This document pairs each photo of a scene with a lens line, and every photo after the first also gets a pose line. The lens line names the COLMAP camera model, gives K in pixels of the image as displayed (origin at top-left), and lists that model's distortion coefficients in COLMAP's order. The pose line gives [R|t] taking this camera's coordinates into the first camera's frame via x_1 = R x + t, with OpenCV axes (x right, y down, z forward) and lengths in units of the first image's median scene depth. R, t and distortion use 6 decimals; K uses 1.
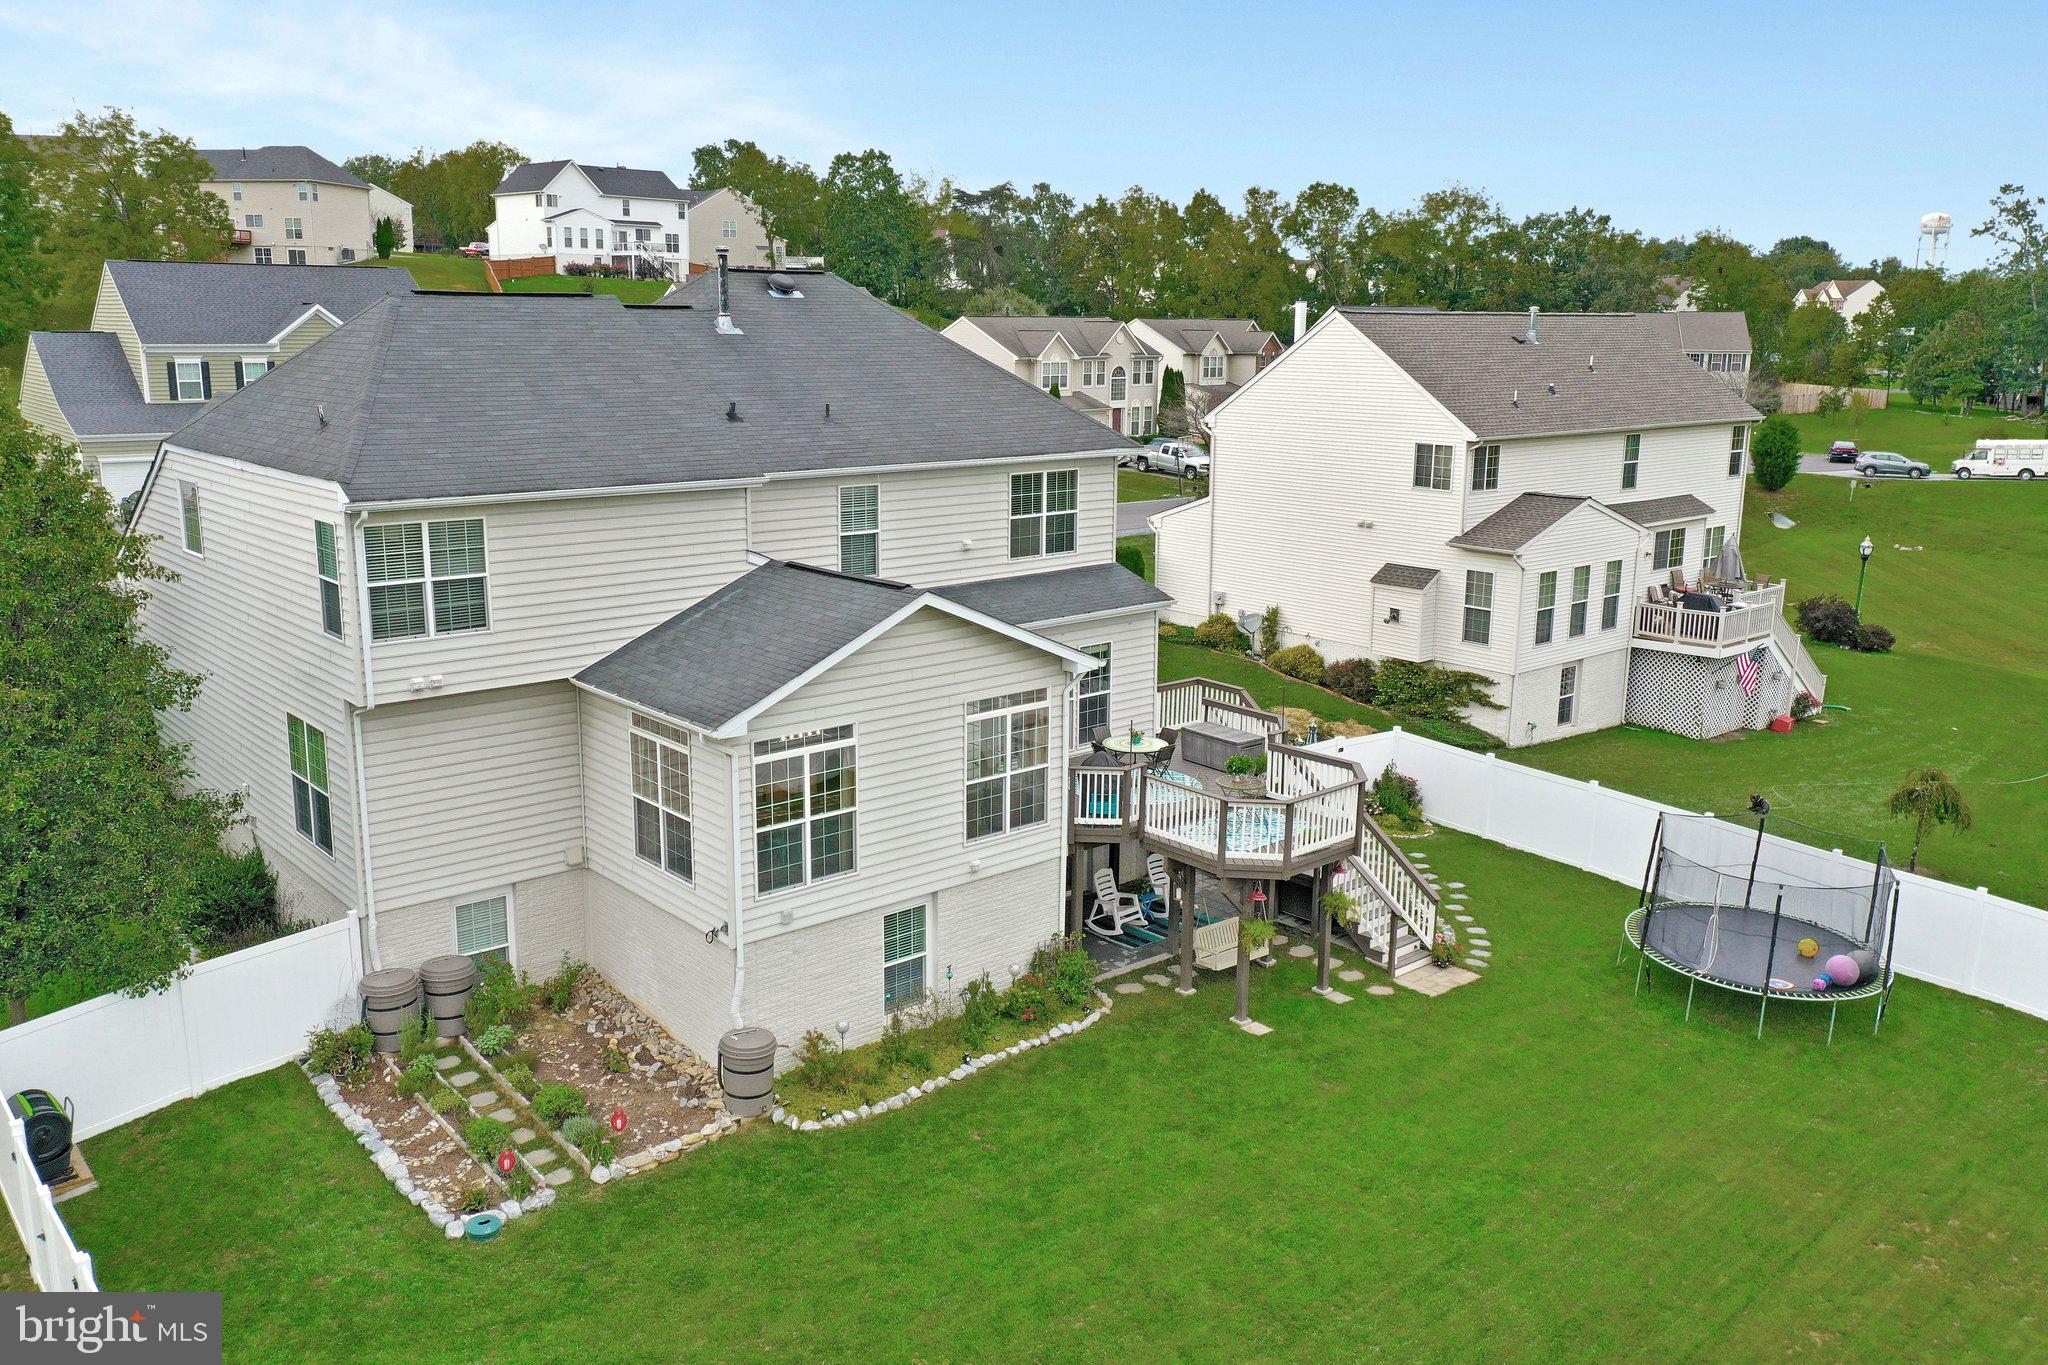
lens RADIAL K [[1636.2, 0, 1015.8], [0, 1636.2, 684.2], [0, 0, 1]] dist [-0.000204, -0.016494]
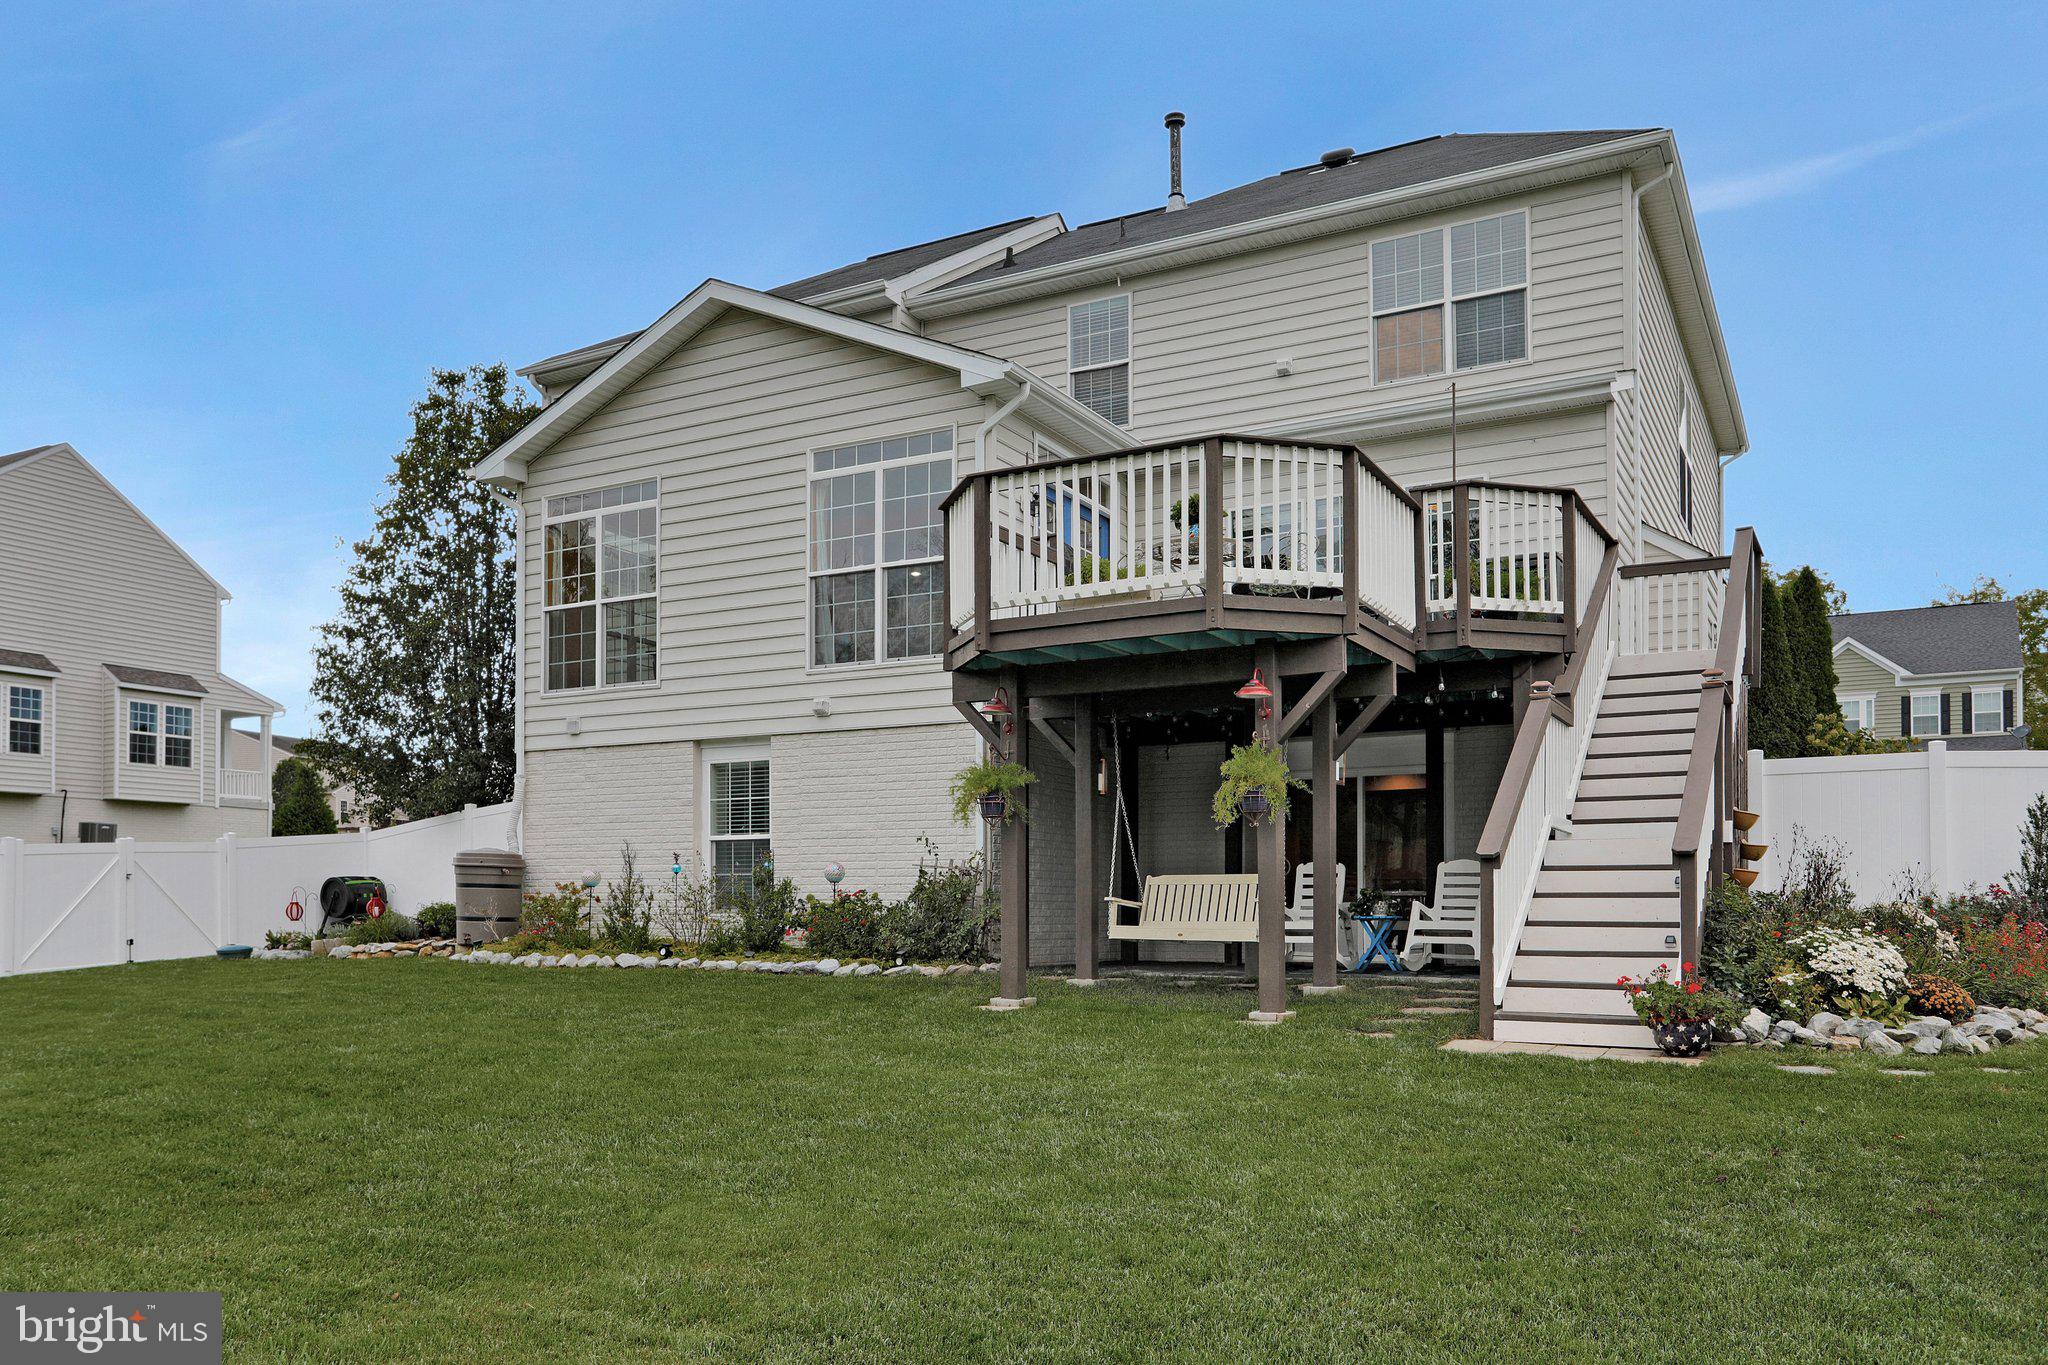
lens RADIAL K [[1533.4, 0, 1008.0], [0, 1533.4, 910.1], [0, 0, 1]] dist [-0.004615, -0.002460]
pose [[0.339082, -0.011237, -0.940690, 0.540496], [-0.205687, 0.974850, -0.085788, 0.213542], [0.917996, 0.222576, 0.328243, 0.828599]]
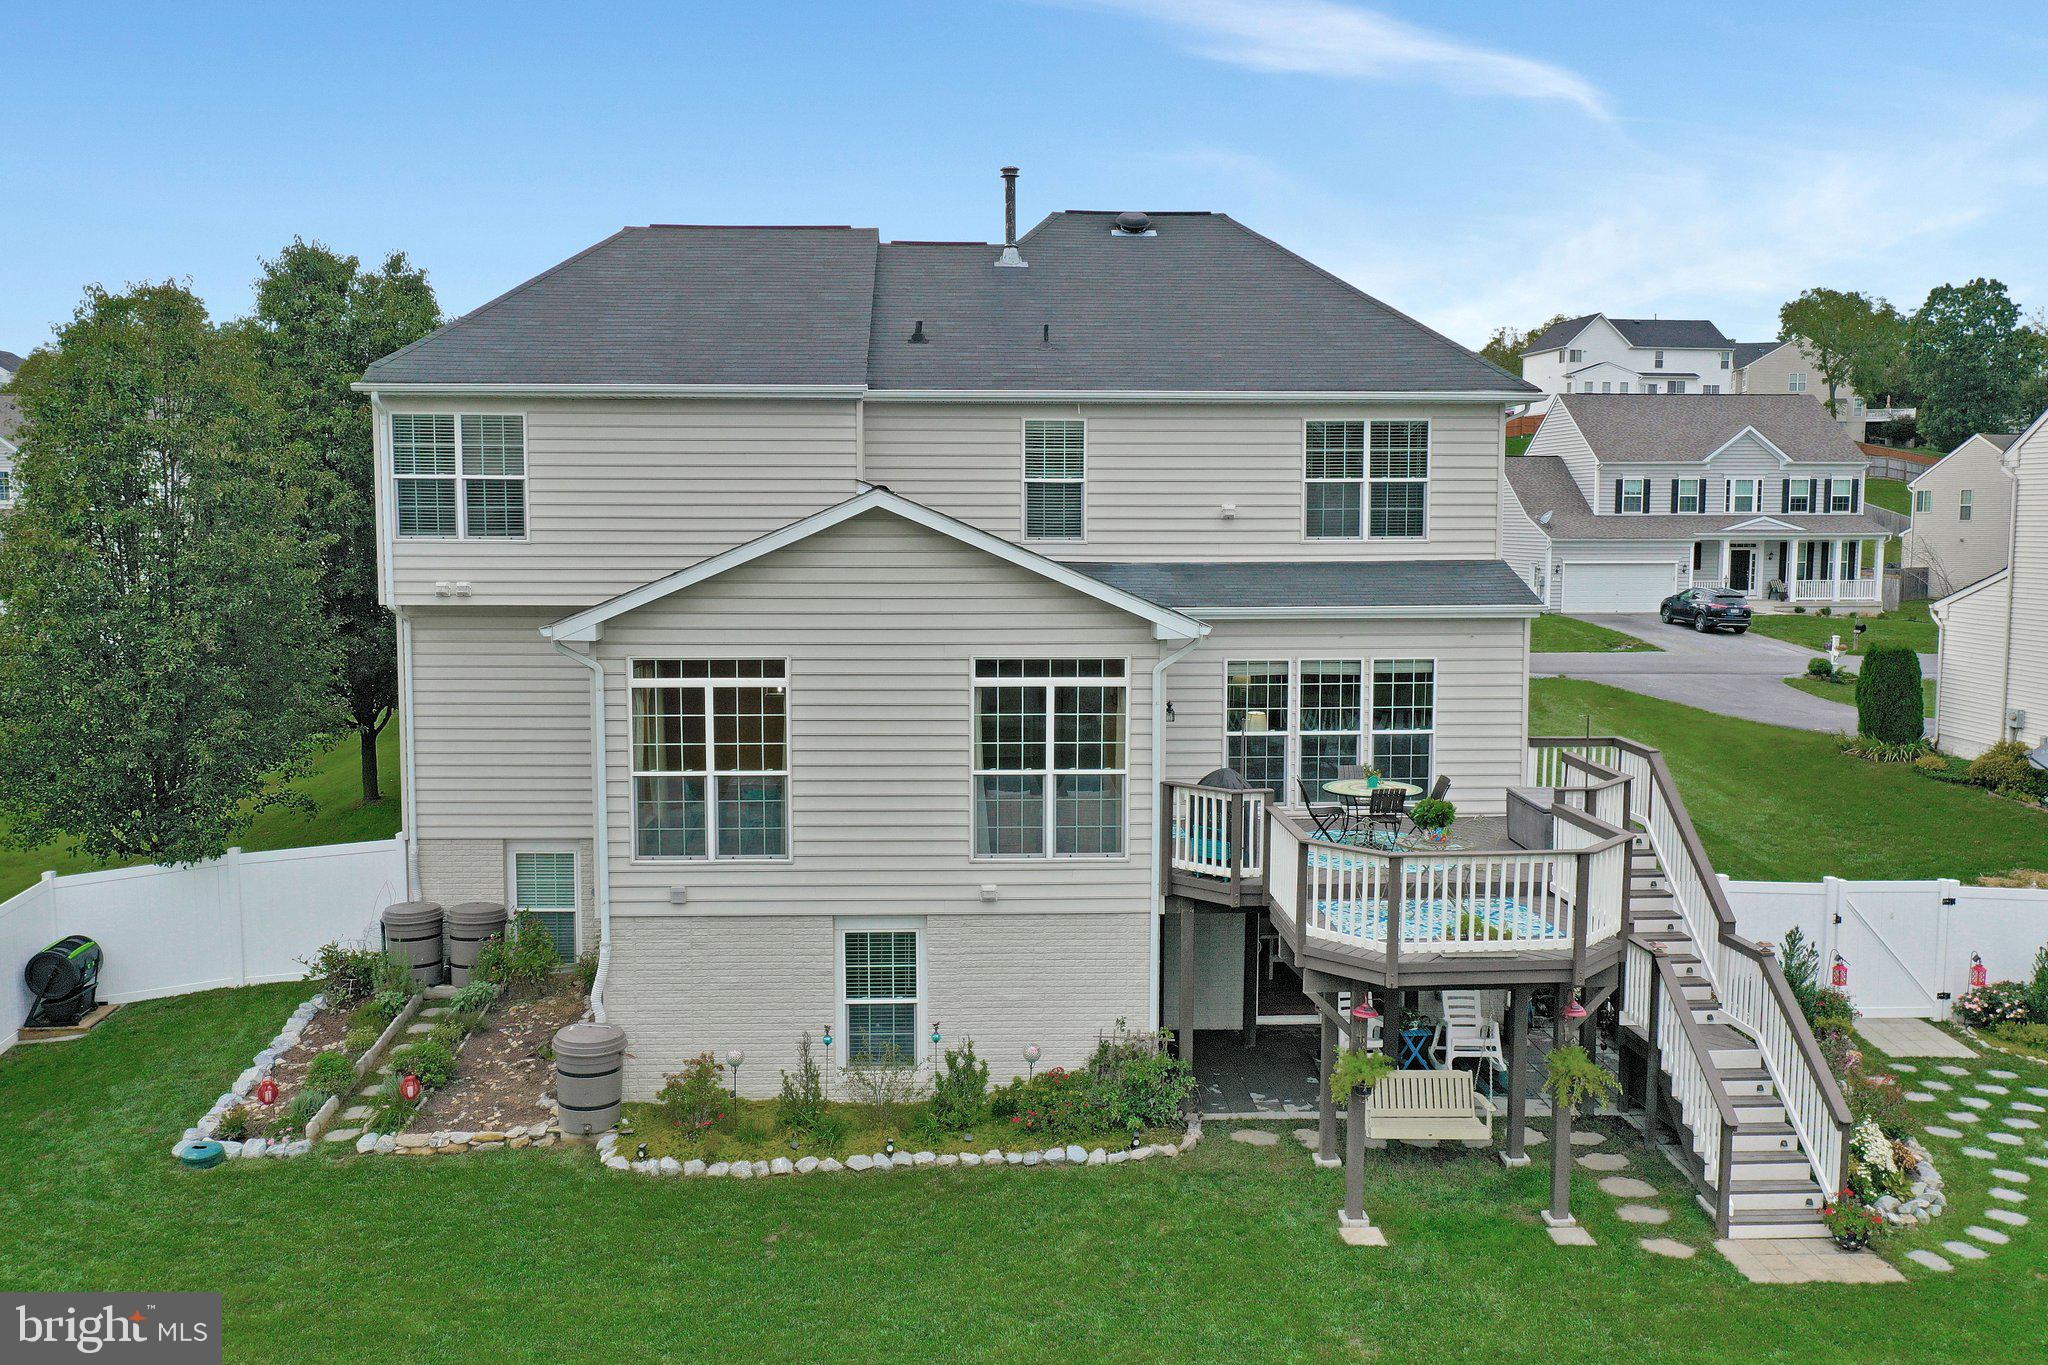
lens RADIAL K [[1636.2, 0, 1010.9], [0, 1636.2, 678.0], [0, 0, 1]] dist [-0.000204, -0.016494]
pose [[0.780950, 0.055361, -0.622135, 0.398817], [-0.131552, 0.988300, -0.077189, 0.067436], [0.610583, 0.142123, 0.779096, 0.403665]]
